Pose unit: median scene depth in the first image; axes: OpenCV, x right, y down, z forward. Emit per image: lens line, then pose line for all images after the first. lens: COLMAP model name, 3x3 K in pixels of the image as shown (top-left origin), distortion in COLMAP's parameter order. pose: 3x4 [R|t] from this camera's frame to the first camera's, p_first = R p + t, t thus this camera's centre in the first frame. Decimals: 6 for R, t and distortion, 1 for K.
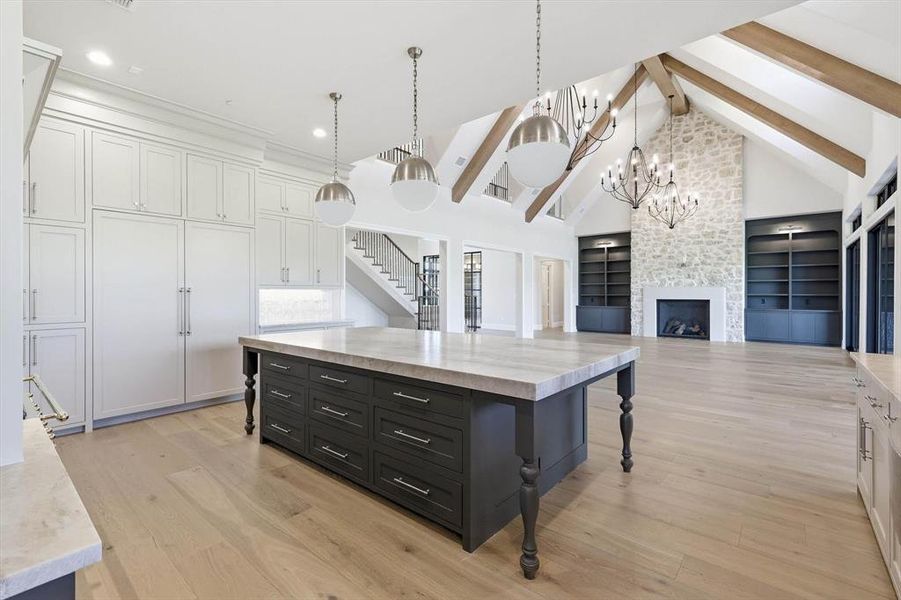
lens RADIAL K [[399.3, 0, 451.6], [0, 399.3, 296.6], [0, 0, 1]] dist [0.003246, 0.000180]
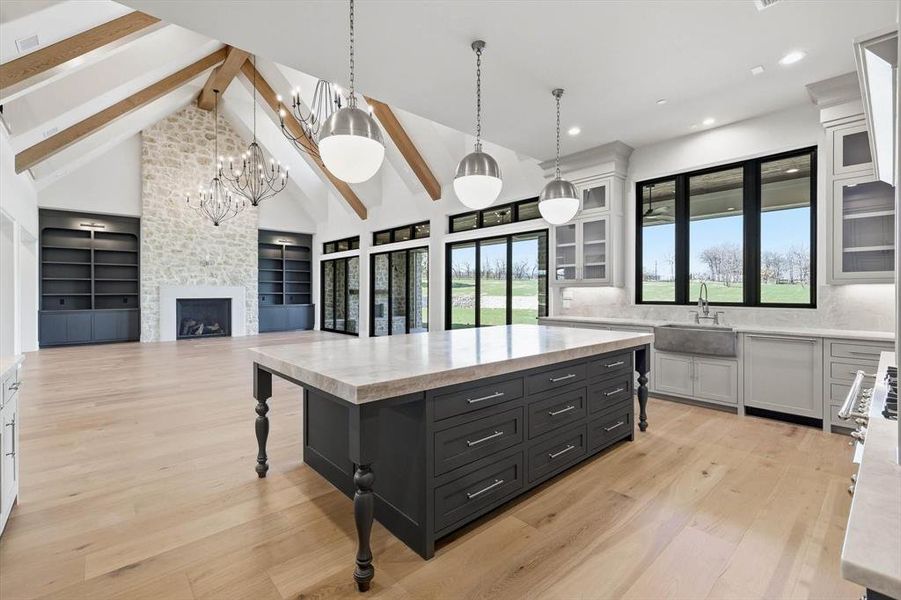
lens RADIAL K [[399.3, 0, 451.5], [0, 399.3, 294.4], [0, 0, 1]] dist [0.003246, 0.000180]
pose [[0.134845, -0.005458, 0.990852, -0.309101], [0.008321, 0.999956, 0.004375, -0.001684], [-0.990832, 0.007655, 0.134884, 0.268072]]
